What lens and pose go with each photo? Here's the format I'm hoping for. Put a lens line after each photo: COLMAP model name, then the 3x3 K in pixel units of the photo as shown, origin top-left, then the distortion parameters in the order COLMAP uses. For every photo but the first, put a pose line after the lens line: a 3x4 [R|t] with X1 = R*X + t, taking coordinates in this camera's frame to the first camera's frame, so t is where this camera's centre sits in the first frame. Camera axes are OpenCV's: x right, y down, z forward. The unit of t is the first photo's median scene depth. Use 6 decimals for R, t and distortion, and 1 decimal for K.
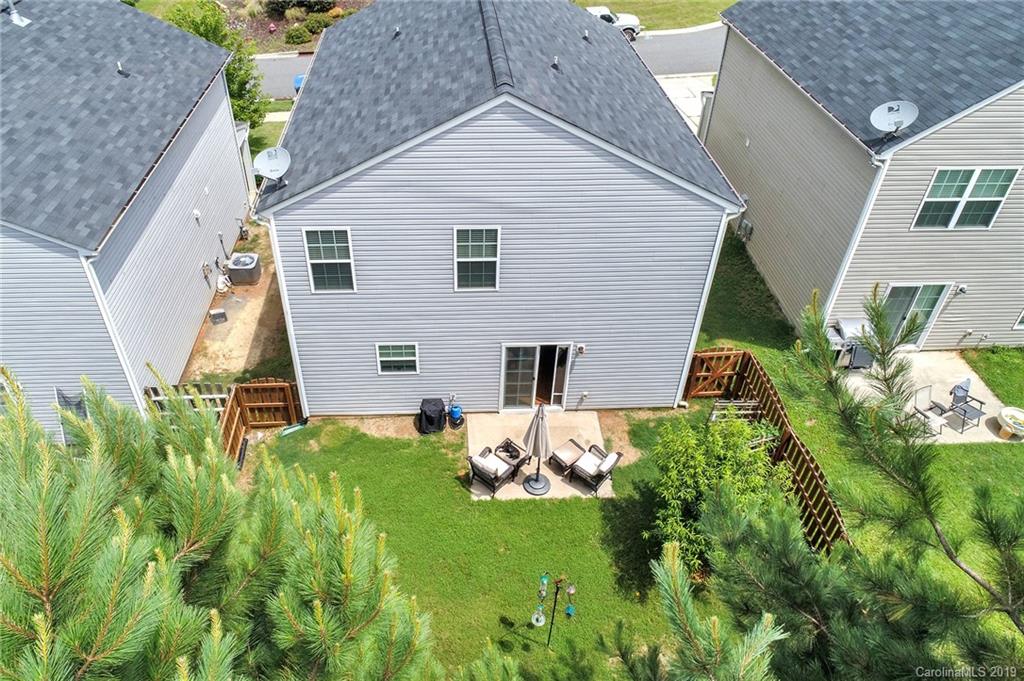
lens RADIAL K [[720.9, 0, 479.0], [0, 720.9, 300.8], [0, 0, 1]] dist [-0.006052, 0.007256]
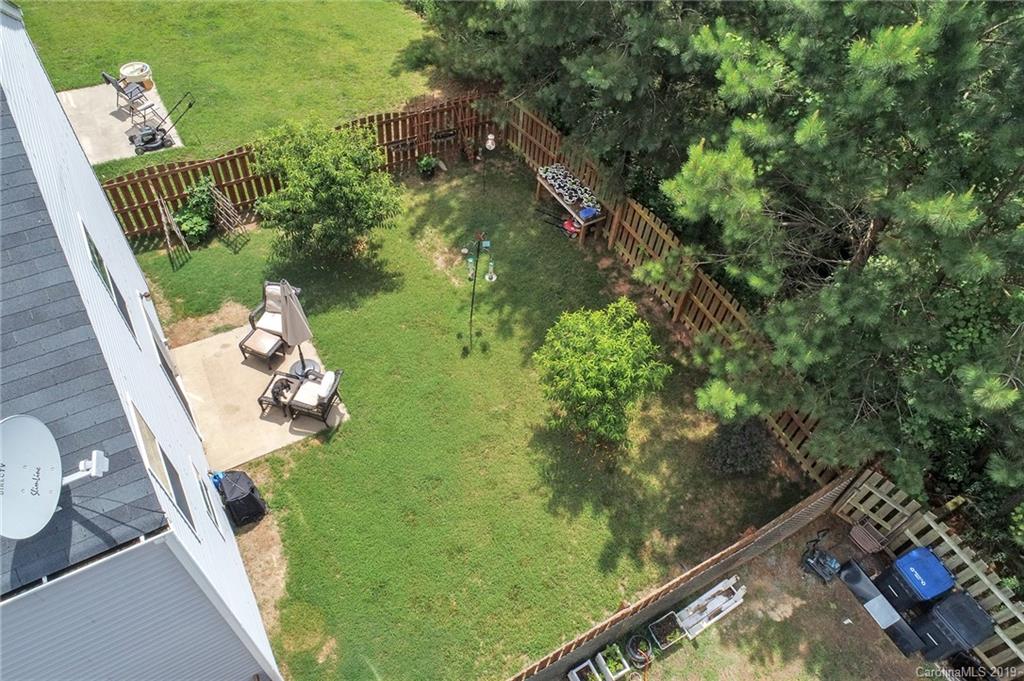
lens RADIAL K [[688.5, 0, 506.5], [0, 688.5, 340.9], [0, 0, 1]] dist [-0.000685, 0.000841]
pose [[-0.454739, -0.704657, 0.544675, -0.445916], [0.479183, 0.321927, 0.816546, -0.316167], [-0.750731, 0.632314, 0.191267, 0.593792]]
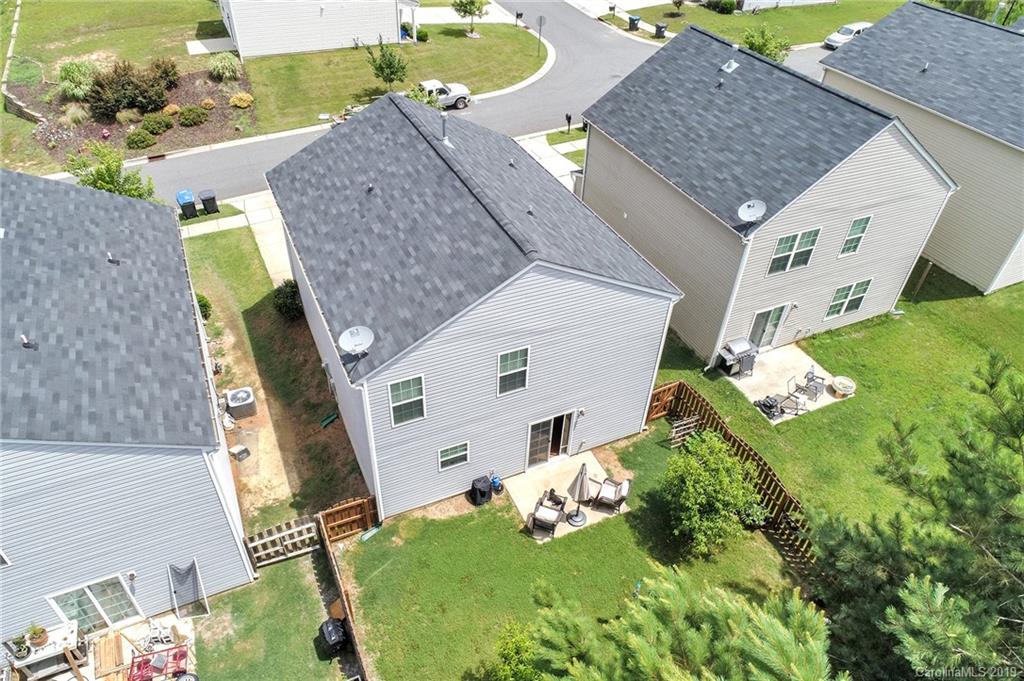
lens RADIAL K [[688.5, 0, 514.9], [0, 688.5, 342.8], [0, 0, 1]] dist [-0.000685, 0.000841]
pose [[0.926455, -0.223450, 0.302906, -0.327728], [0.206166, 0.974523, 0.088323, -0.194465], [-0.314924, -0.019378, 0.948919, -0.176017]]
